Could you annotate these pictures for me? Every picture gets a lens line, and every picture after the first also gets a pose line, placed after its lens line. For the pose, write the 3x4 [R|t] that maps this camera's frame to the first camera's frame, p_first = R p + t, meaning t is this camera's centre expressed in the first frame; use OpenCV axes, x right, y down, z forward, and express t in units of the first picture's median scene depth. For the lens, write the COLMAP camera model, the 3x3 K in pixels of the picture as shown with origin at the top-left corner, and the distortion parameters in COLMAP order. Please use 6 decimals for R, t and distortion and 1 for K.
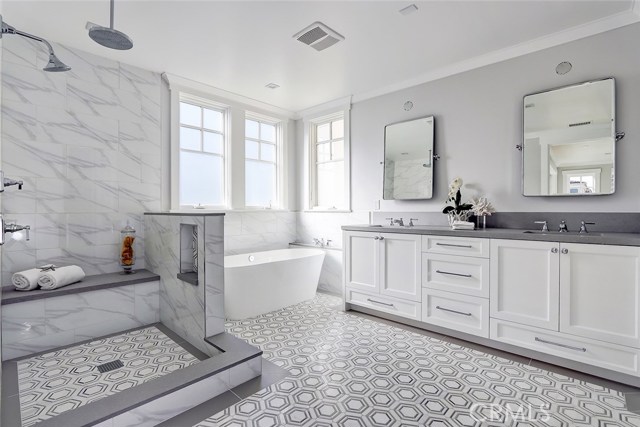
lens RADIAL K [[298.6, 0, 319.5], [0, 298.6, 214.5], [0, 0, 1]] dist [-0.014055, 0.000006]
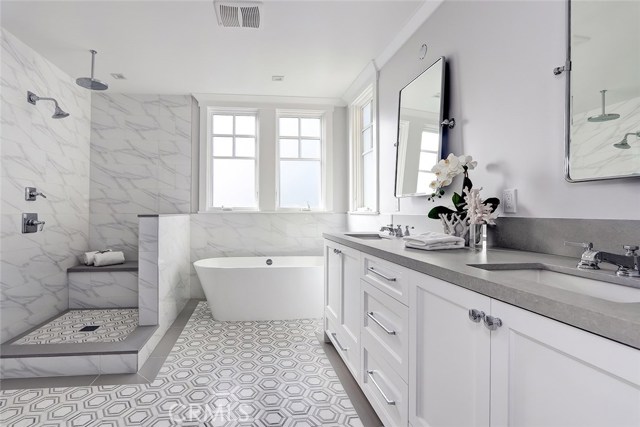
lens RADIAL K [[316.2, 0, 319.9], [0, 316.2, 211.0], [0, 0, 1]] dist [-0.019687, 0.001766]
pose [[0.761443, 0.002071, -0.648229, 0.684930], [-0.012081, 0.999867, -0.010997, -0.009738], [0.648120, 0.016205, 0.761366, 0.407183]]
